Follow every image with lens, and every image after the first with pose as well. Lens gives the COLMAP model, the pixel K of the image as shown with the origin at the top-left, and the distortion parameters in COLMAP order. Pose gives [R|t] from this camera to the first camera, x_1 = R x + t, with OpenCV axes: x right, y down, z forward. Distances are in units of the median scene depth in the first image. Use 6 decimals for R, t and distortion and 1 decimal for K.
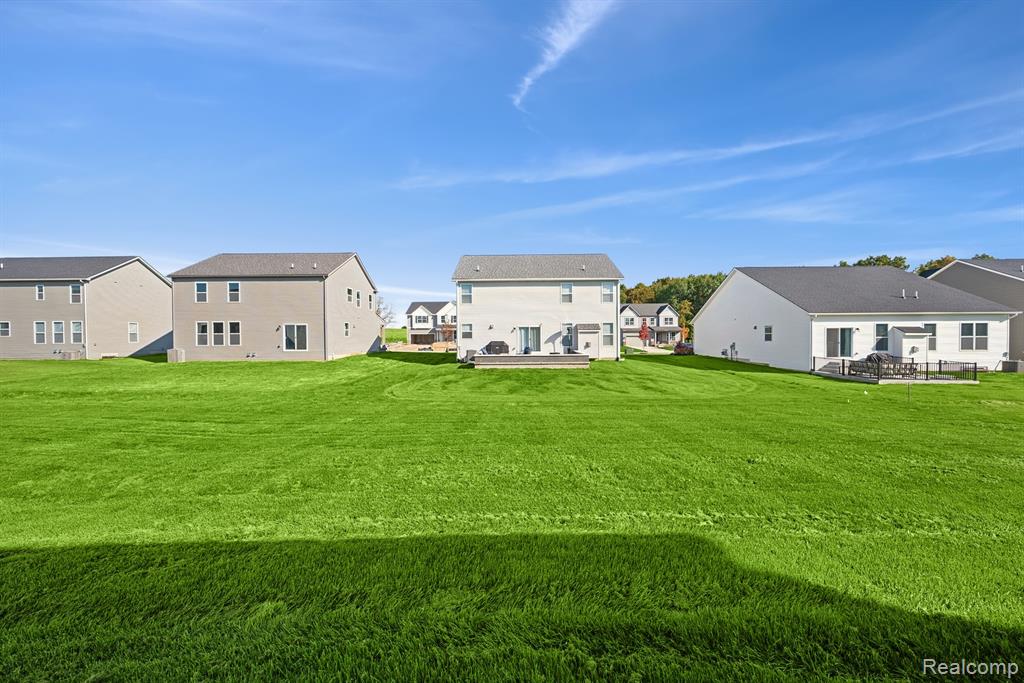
lens RADIAL K [[401.9, 0, 510.7], [0, 401.9, 342.4], [0, 0, 1]] dist [-0.001272, -0.000352]
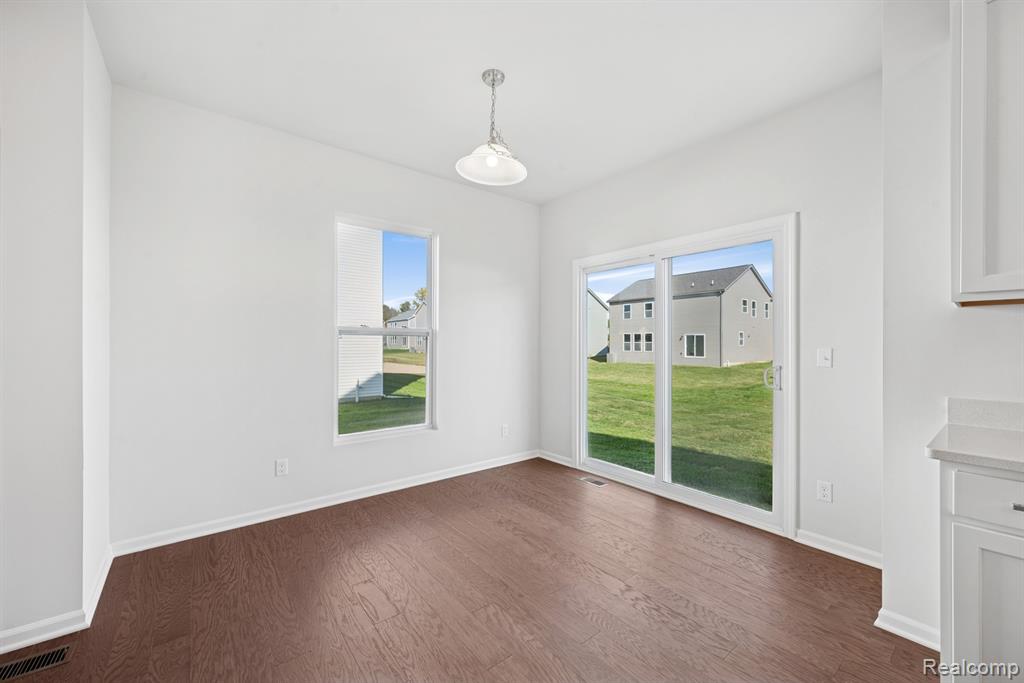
lens RADIAL K [[401.9, 0, 510.7], [0, 401.9, 342.4], [0, 0, 1]] dist [-0.001272, -0.000352]
pose [[0.619523, 0.005034, -0.784963, 0.050375], [-0.017439, 0.999821, -0.007352, -0.004499], [0.784785, 0.018244, 0.619500, -0.145314]]
